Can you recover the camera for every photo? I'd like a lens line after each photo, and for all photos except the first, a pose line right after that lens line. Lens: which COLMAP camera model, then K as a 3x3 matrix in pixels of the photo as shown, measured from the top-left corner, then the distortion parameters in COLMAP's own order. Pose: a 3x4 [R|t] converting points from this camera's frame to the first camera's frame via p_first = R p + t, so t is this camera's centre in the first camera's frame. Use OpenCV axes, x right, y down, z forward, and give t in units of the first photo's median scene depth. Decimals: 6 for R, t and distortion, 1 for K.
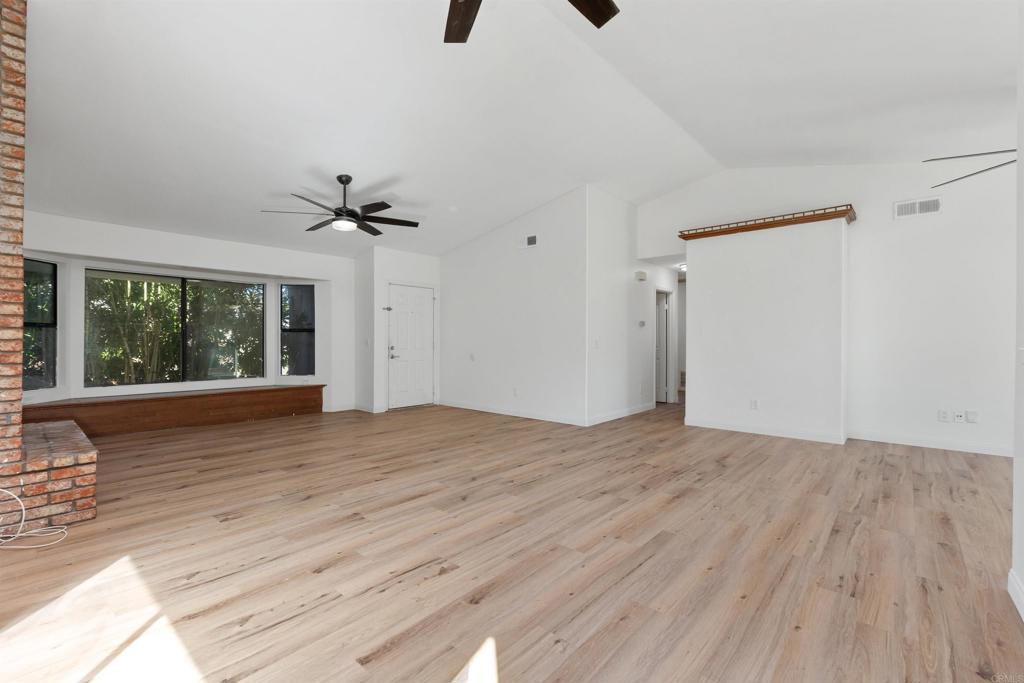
lens RADIAL K [[445.8, 0, 512.0], [0, 445.8, 341.5], [0, 0, 1]] dist [-0.000641, -0.000932]
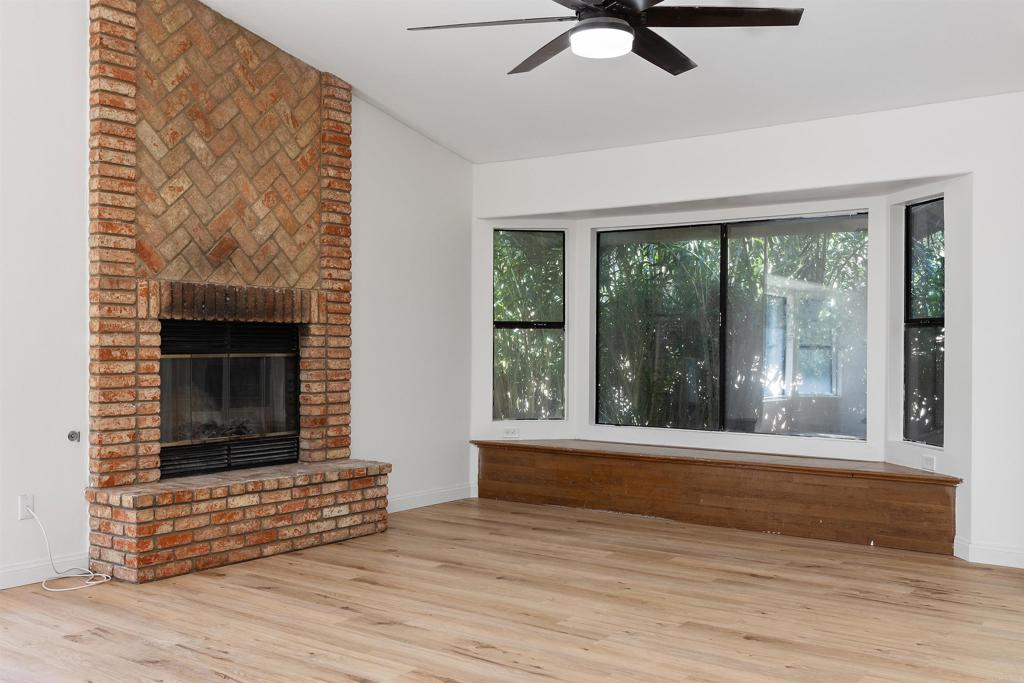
lens RADIAL K [[958.7, 0, 512.0], [0, 958.7, 341.5], [0, 0, 1]] dist [-0.013745, -0.006301]
pose [[0.089394, -0.008828, -0.995957, 0.364524], [-0.007367, 0.999927, -0.009525, 0.002254], [0.995969, 0.008189, 0.089323, 0.770074]]
